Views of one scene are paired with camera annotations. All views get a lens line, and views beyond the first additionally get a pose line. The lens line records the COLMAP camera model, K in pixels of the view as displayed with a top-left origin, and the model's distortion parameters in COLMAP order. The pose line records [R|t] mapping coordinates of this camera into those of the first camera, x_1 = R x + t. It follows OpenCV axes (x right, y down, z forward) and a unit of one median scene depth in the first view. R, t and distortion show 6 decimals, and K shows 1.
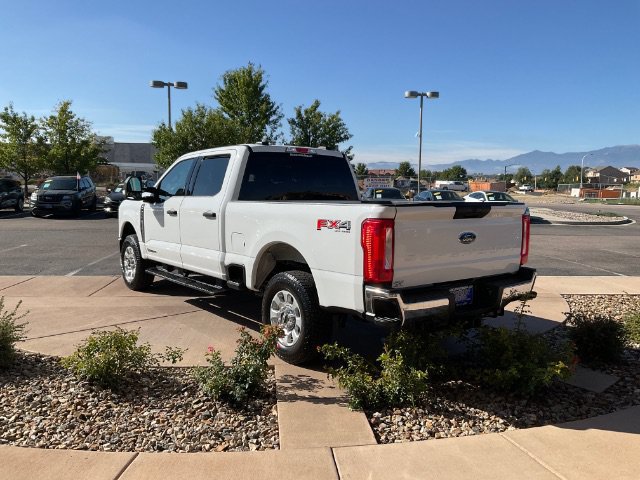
lens RADIAL K [[533.9, 0, 317.6], [0, 533.9, 237.2], [0, 0, 1]] dist [0.101854, -0.185770]
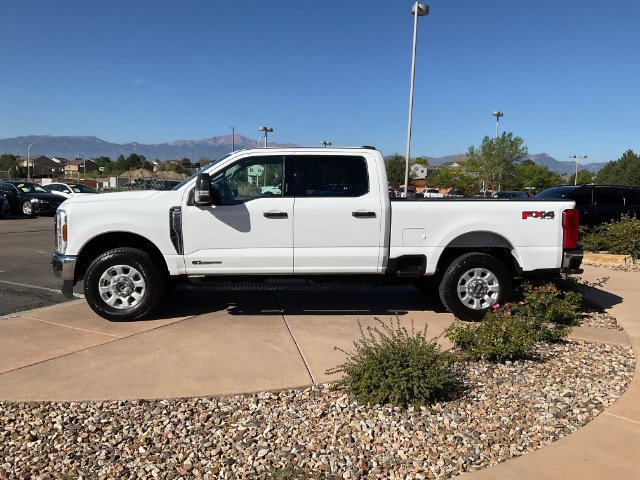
lens RADIAL K [[533.9, 0, 317.6], [0, 533.9, 237.2], [0, 0, 1]] dist [0.101854, -0.185770]
pose [[0.543148, -0.082027, 0.835621, -0.220417], [0.065528, 0.996322, 0.055209, -0.011807], [-0.837076, 0.024769, 0.546525, 0.098656]]
